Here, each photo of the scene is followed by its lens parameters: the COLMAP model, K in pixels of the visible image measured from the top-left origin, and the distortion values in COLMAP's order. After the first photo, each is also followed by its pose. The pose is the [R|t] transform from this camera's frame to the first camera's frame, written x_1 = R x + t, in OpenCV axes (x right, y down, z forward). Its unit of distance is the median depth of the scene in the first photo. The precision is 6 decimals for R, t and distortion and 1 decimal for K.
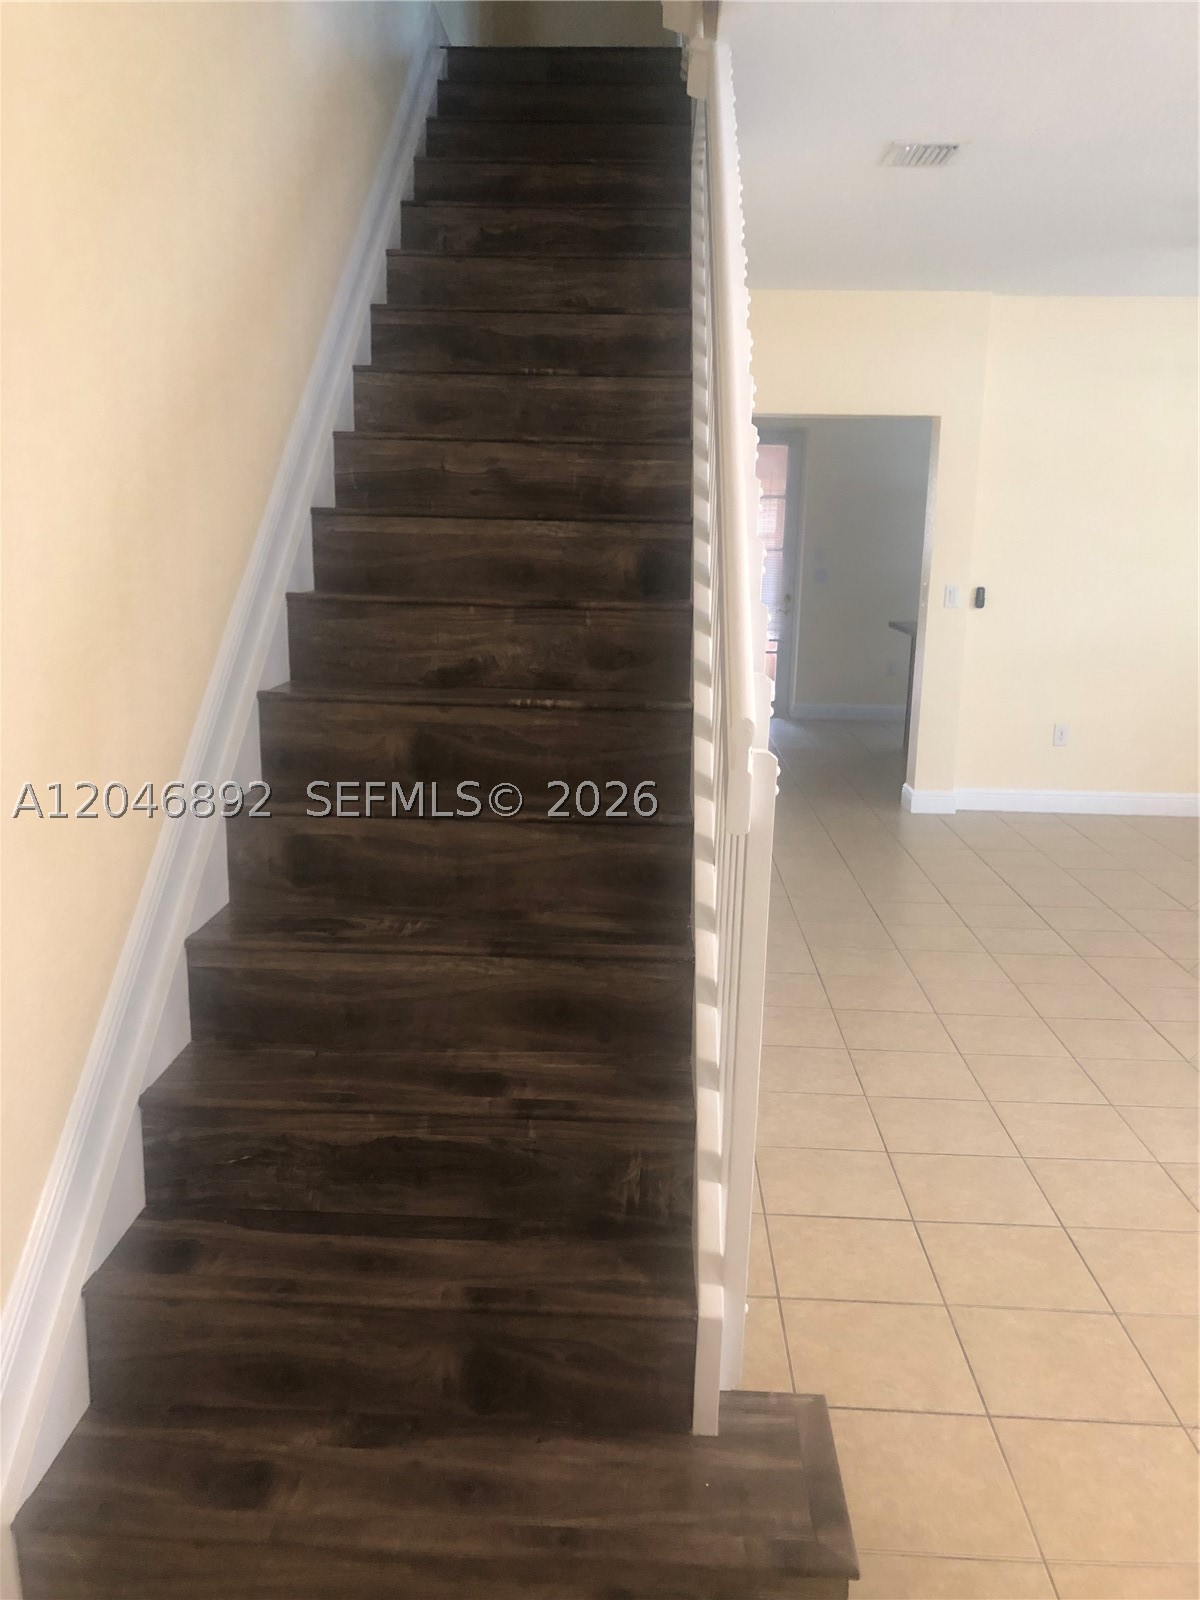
lens RADIAL K [[1315.5, 0, 555.6], [0, 1315.5, 802.8], [0, 0, 1]] dist [0.029057, -0.022796]
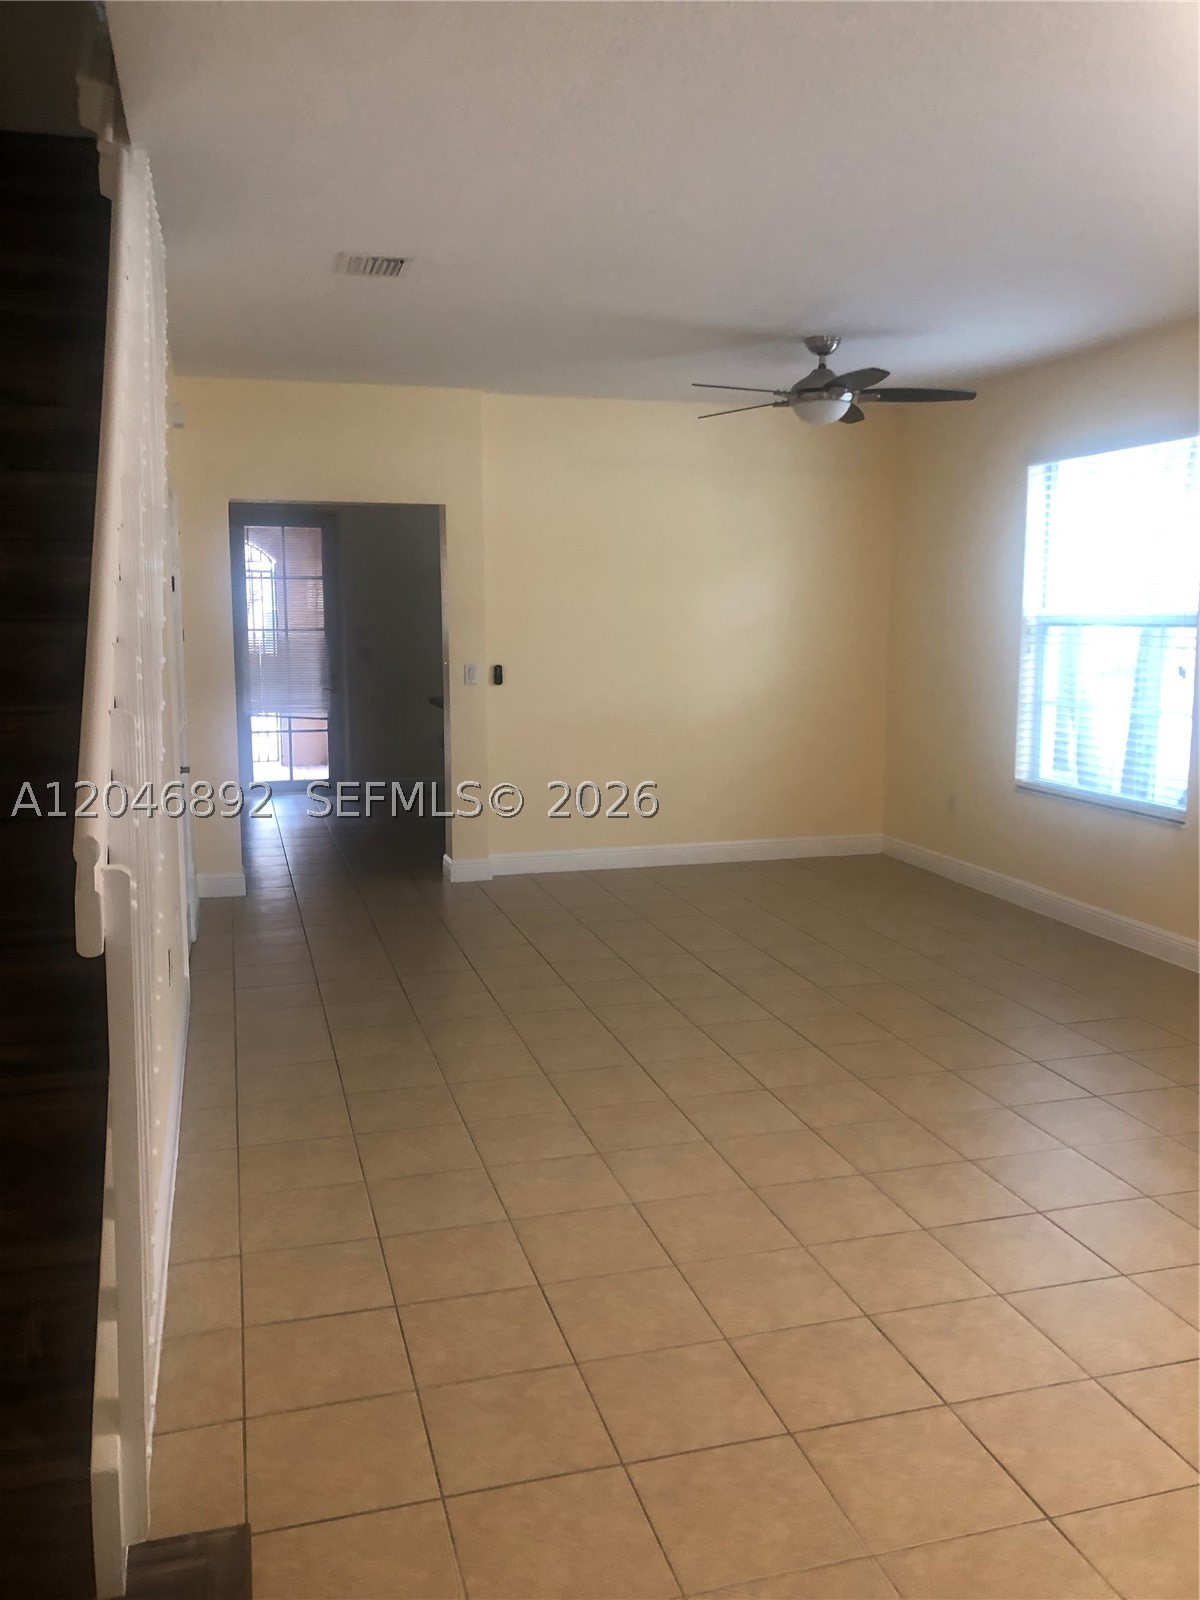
lens RADIAL K [[1315.5, 0, 602.2], [0, 1315.5, 782.5], [0, 0, 1]] dist [0.029057, -0.022796]
pose [[0.946143, -0.060889, 0.317972, 0.112295], [0.081788, 0.995251, -0.052783, -0.012335], [-0.313248, 0.075946, 0.946630, -0.026122]]
